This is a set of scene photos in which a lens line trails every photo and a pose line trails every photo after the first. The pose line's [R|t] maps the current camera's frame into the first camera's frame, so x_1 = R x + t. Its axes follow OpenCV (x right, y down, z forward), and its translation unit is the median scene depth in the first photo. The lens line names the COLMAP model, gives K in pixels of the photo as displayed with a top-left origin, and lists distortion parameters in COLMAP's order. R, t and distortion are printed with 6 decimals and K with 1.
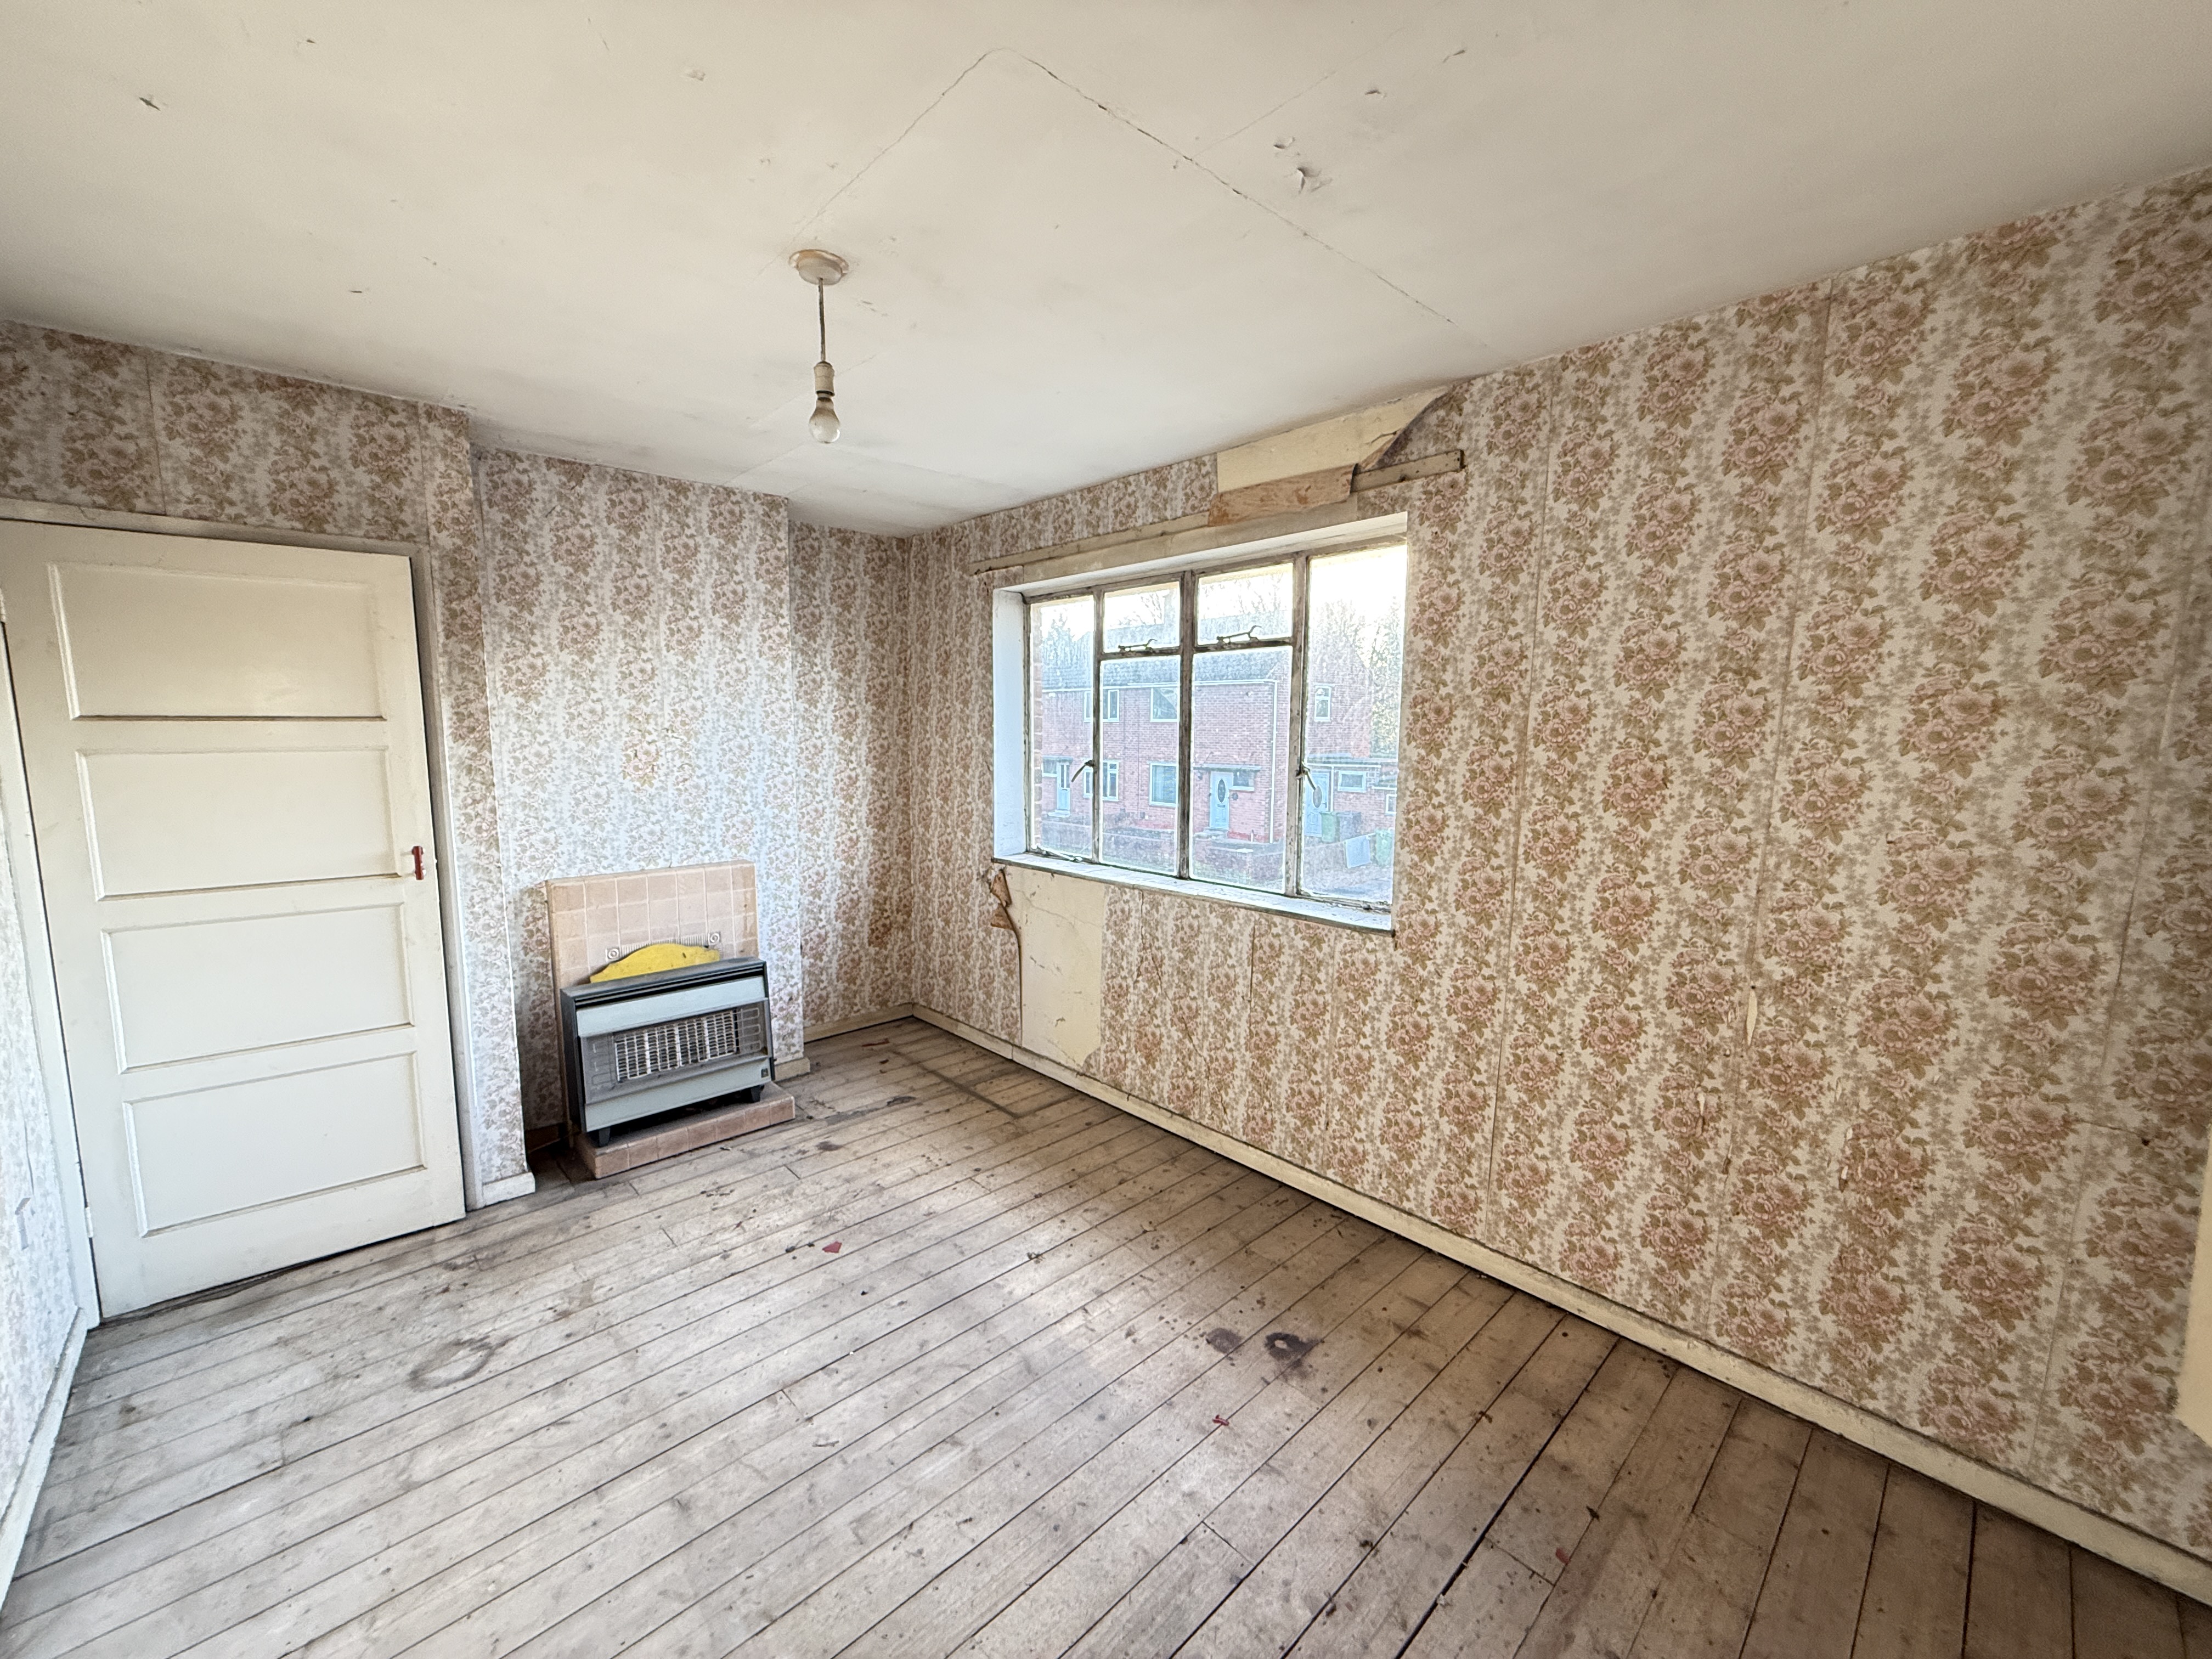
lens RADIAL K [[880.1, 0, 1110.7], [0, 880.1, 832.6], [0, 0, 1]] dist [-0.000778, -0.000068]
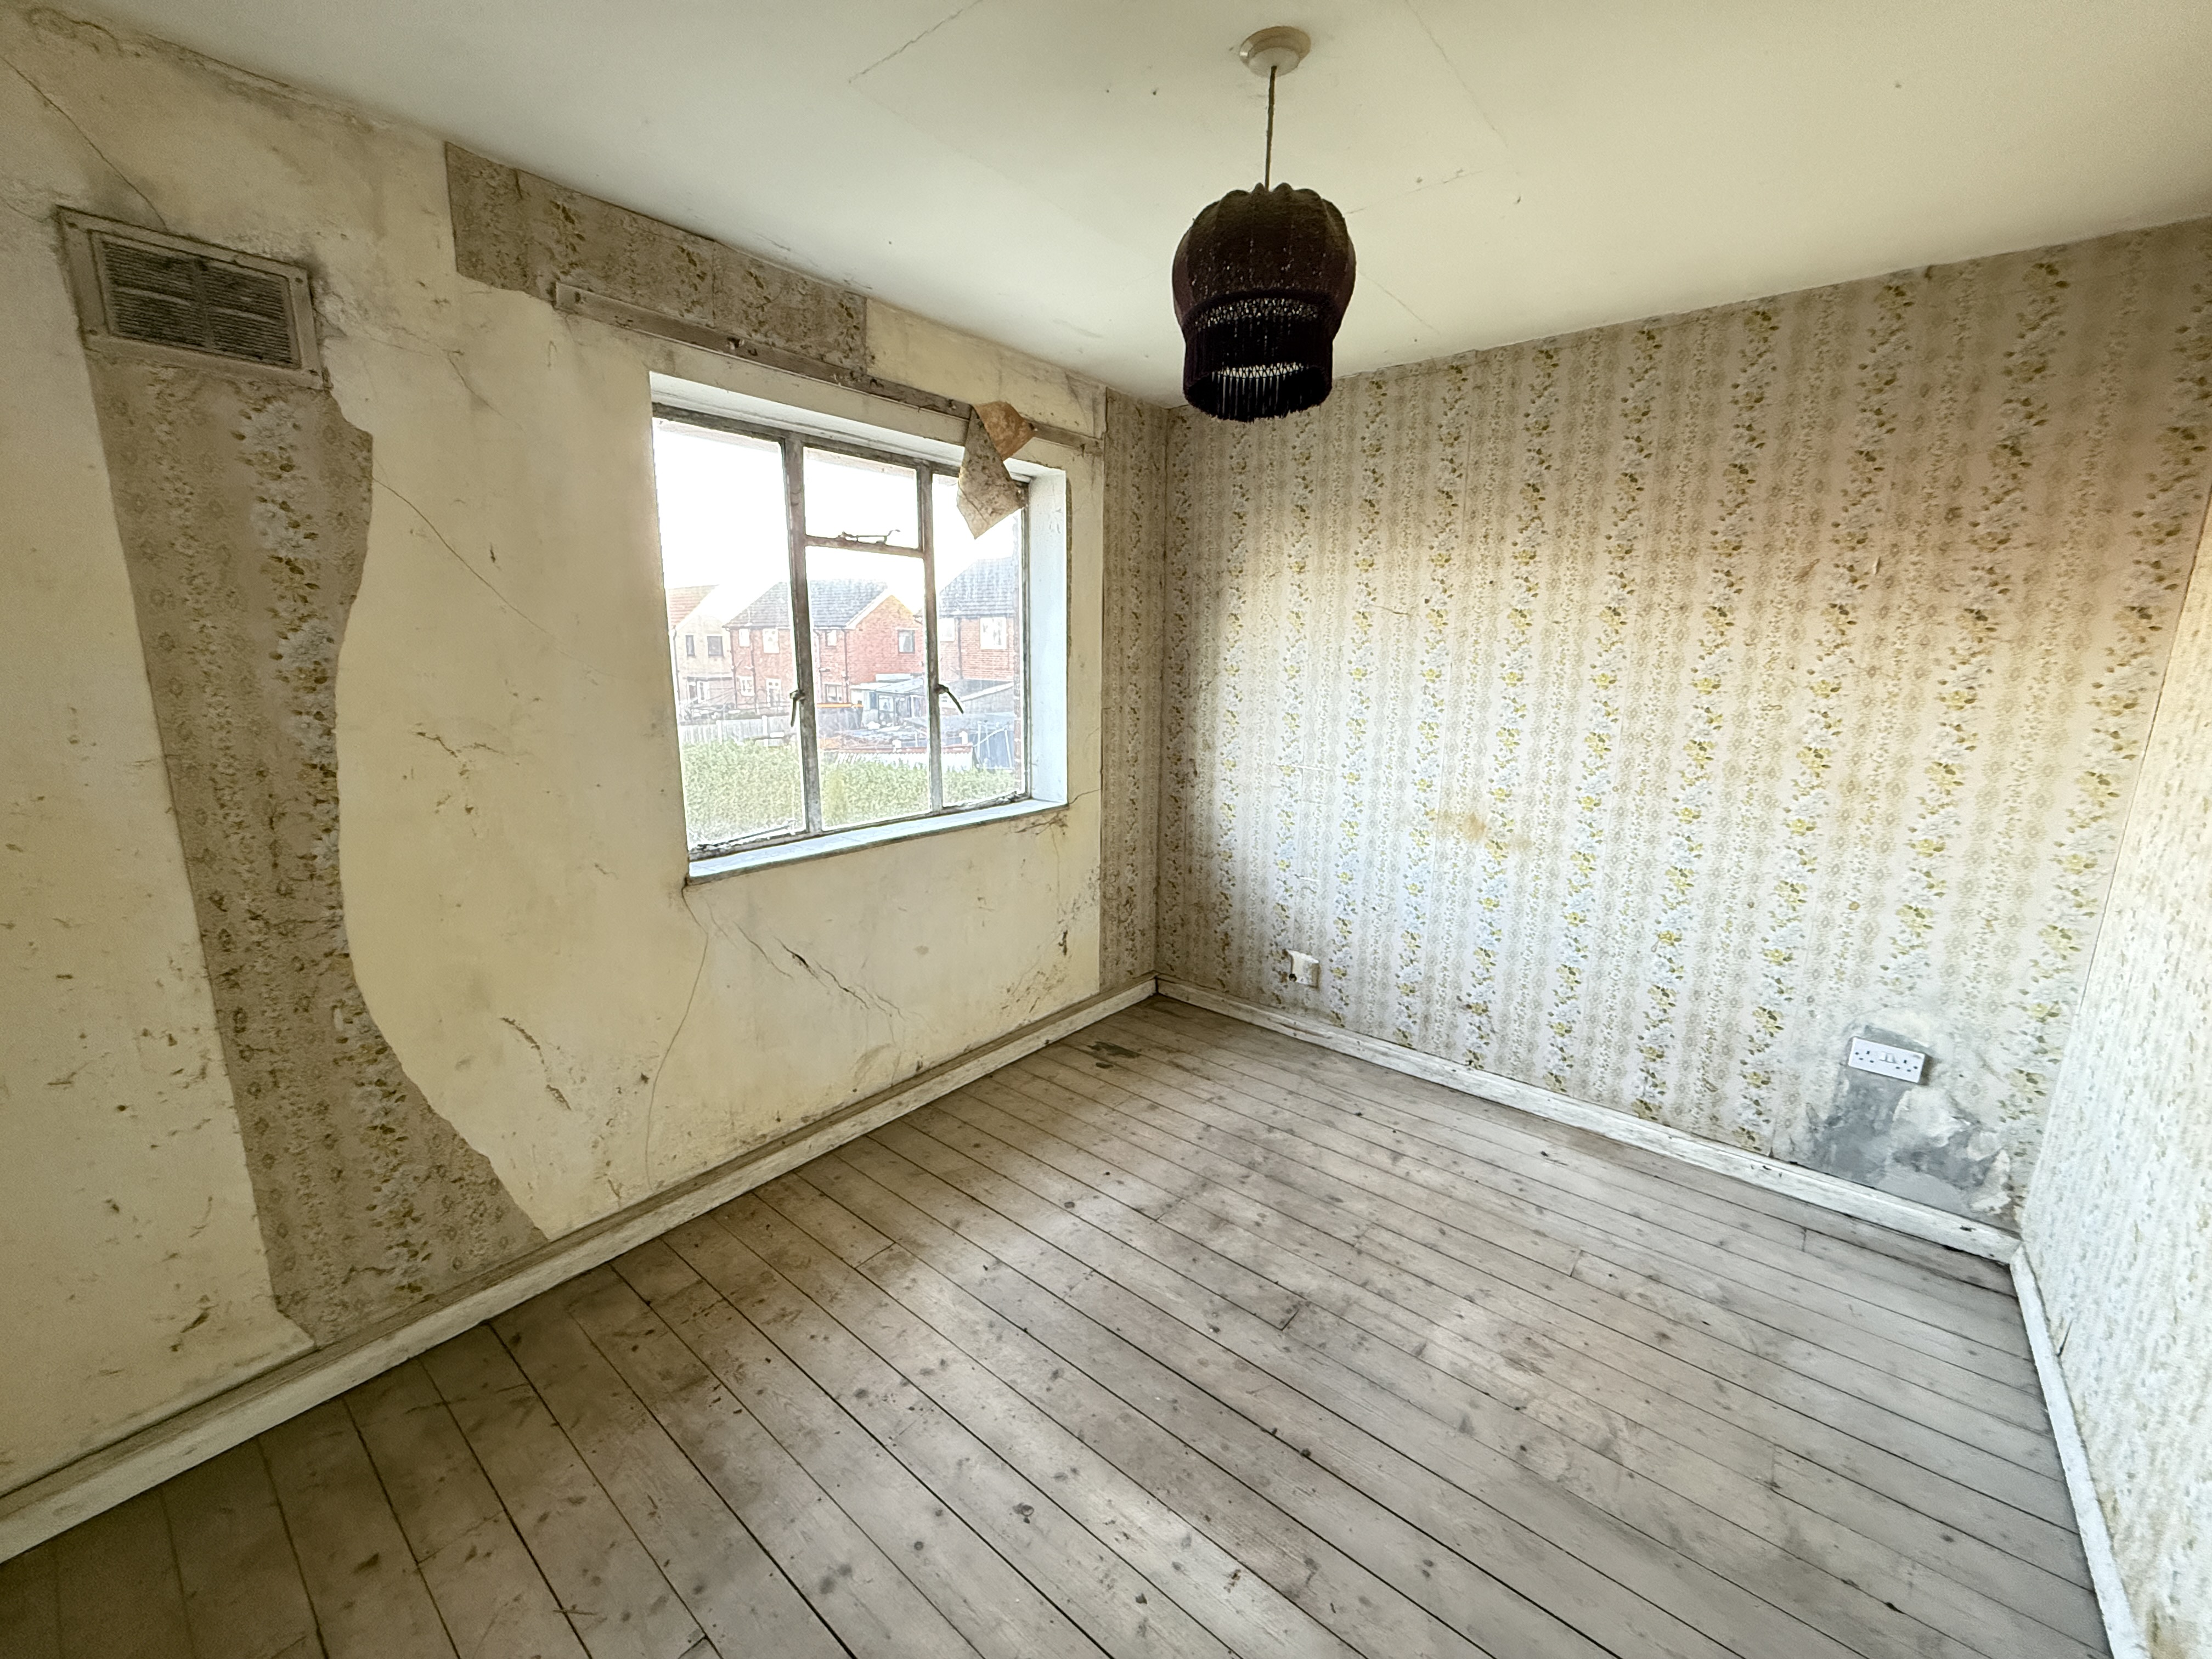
lens RADIAL K [[880.1, 0, 1108.5], [0, 880.1, 830.9], [0, 0, 1]] dist [-0.000778, -0.000068]
pose [[-0.115122, -0.201171, 0.972768, -0.793322], [0.106261, 0.971166, 0.213415, -0.101969], [-0.987652, 0.127936, -0.090426, 0.883919]]
